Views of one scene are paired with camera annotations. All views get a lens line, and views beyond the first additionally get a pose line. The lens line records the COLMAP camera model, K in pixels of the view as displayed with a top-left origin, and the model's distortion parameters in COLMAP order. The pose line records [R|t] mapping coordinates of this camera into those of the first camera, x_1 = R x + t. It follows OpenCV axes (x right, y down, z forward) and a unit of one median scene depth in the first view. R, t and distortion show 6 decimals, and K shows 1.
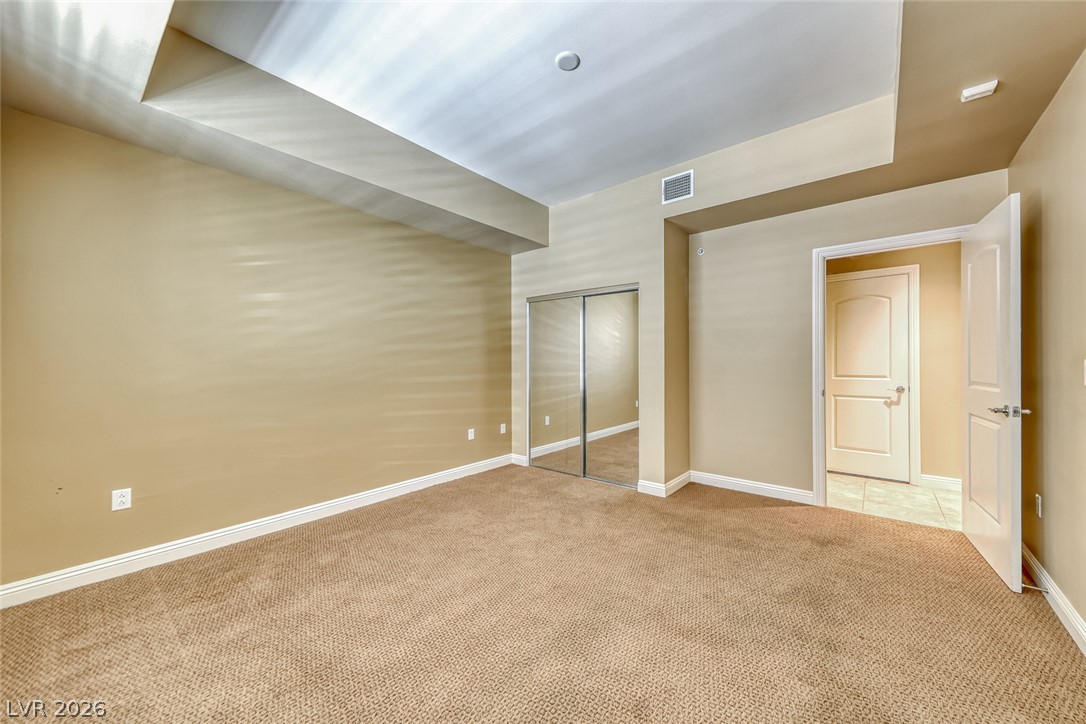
lens RADIAL K [[395.1, 0, 543.0], [0, 395.1, 362.0], [0, 0, 1]] dist [0.022563, 0.000022]
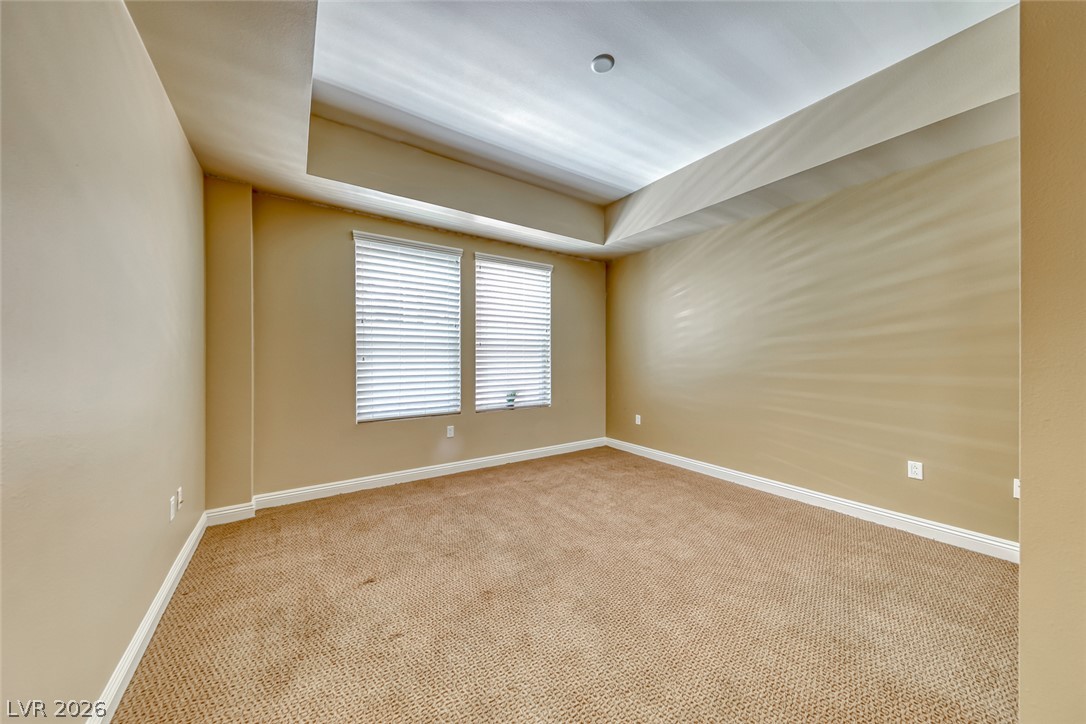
lens RADIAL K [[366.1, 0, 537.8], [0, 366.1, 360.0], [0, 0, 1]] dist [0.010091, -0.000102]
pose [[-0.285199, 0.020017, -0.958259, 0.800243], [0.012617, 0.999774, 0.017129, -0.016247], [0.958385, -0.007206, -0.285387, 0.855595]]
